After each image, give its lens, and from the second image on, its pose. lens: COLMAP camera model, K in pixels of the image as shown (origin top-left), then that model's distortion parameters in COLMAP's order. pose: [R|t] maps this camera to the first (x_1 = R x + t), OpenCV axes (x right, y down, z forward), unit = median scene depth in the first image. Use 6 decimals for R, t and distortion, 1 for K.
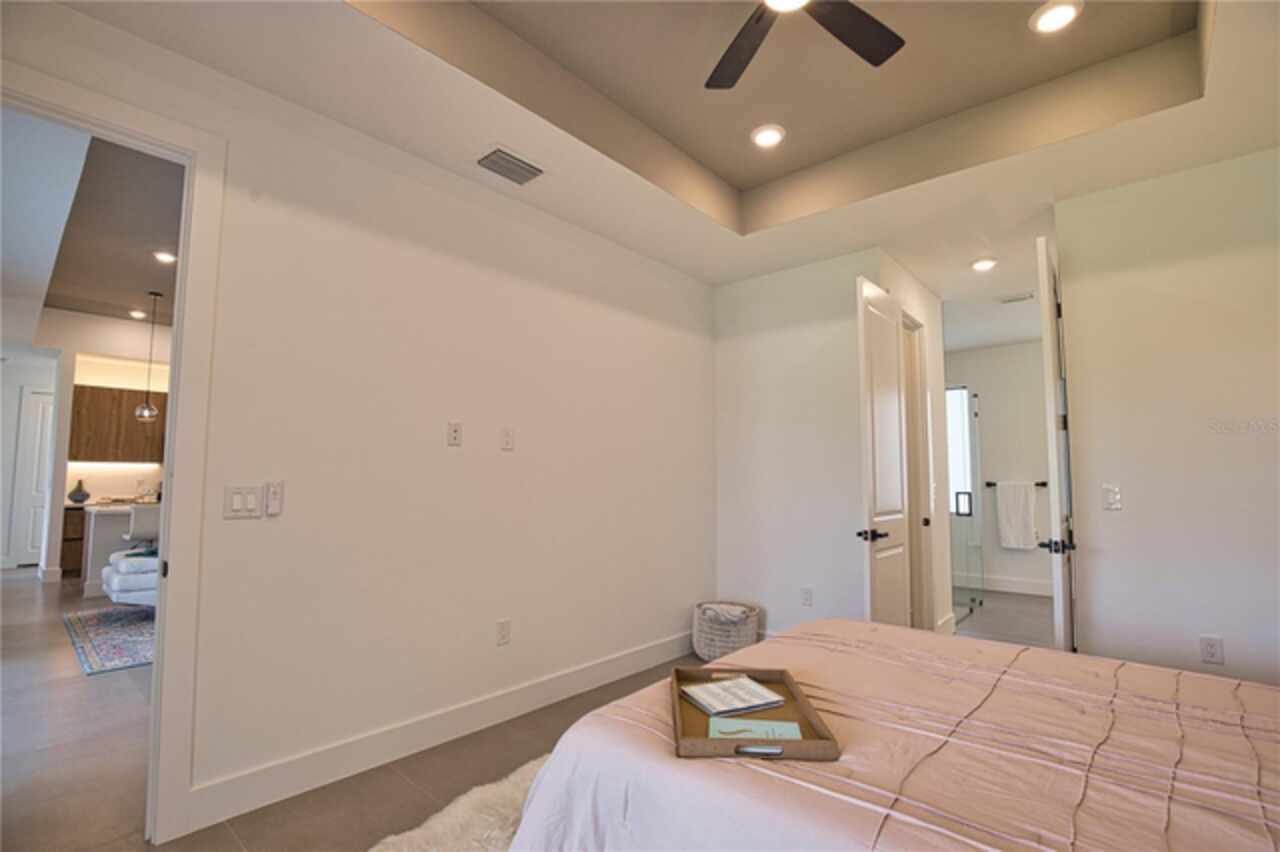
lens RADIAL K [[582.0, 0, 648.7], [0, 582.0, 434.1], [0, 0, 1]] dist [-0.026085, -0.000665]
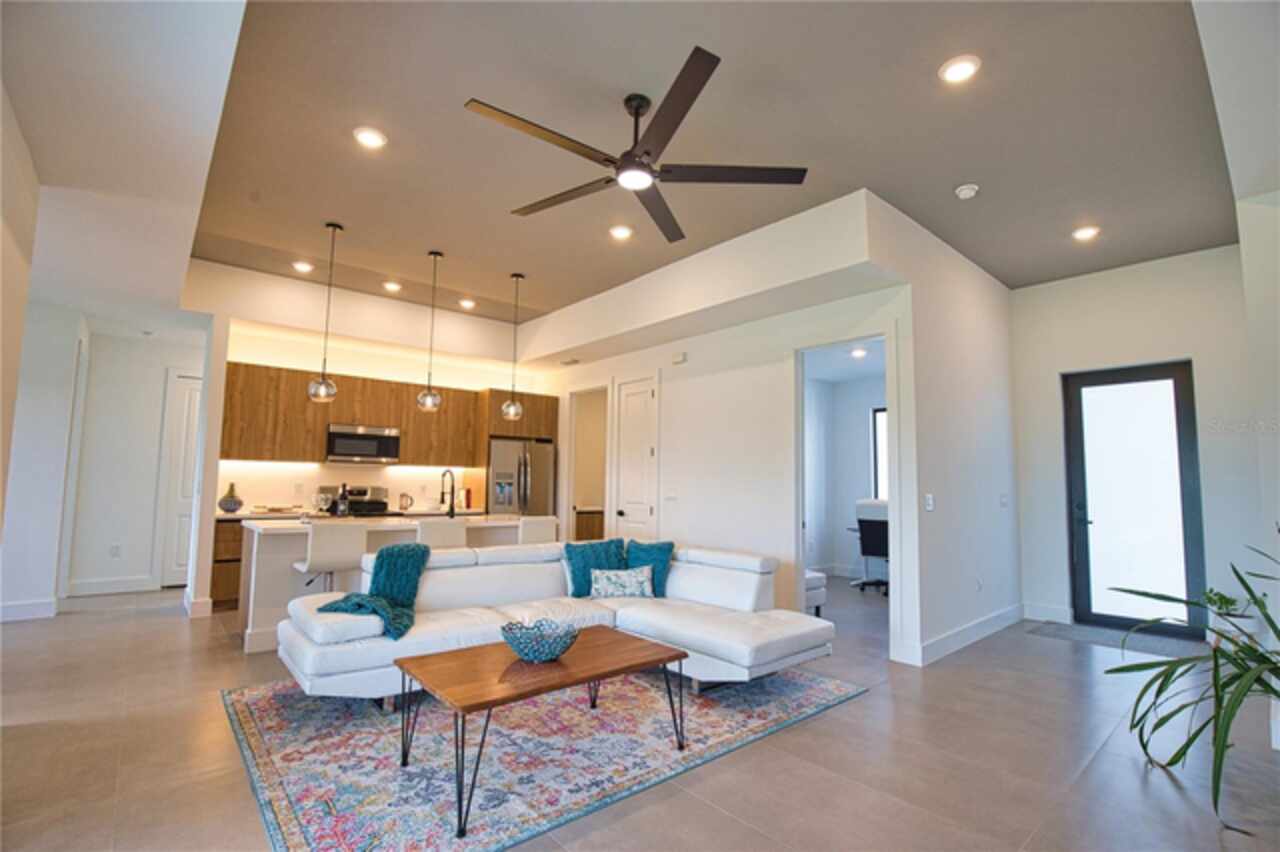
lens RADIAL K [[582.0, 0, 633.4], [0, 582.0, 431.4], [0, 0, 1]] dist [-0.026085, -0.000665]
pose [[0.987997, -0.009552, -0.154178, -0.332904], [0.008137, 0.999919, -0.009810, 0.020988], [0.154259, 0.008438, 0.987994, 0.298887]]
